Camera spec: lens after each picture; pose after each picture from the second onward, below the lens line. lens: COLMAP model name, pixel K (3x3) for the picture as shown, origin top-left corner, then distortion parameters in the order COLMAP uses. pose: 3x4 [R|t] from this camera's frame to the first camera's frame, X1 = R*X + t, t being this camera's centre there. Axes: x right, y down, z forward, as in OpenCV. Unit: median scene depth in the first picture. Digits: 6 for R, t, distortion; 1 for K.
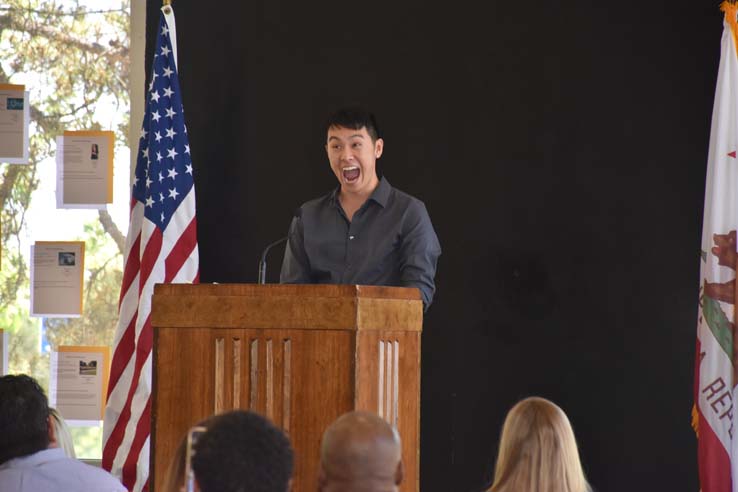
lens RADIAL K [[4507.0, 0, 367.0], [0, 4507.0, 246.7], [0, 0, 1]] dist [3.534882, 0.000000]
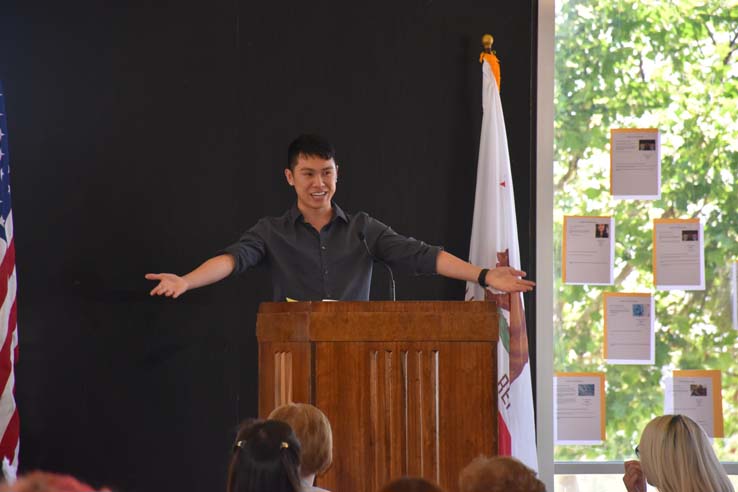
lens RADIAL K [[4507.0, 0, 367.7], [0, 4507.0, 245.8], [0, 0, 1]] dist [3.534882, 0.000000]
pose [[0.648458, -0.004246, 0.761239, -0.768523], [-0.000107, 0.999984, 0.005669, -0.010158], [-0.761251, -0.003757, 0.648447, 0.256763]]
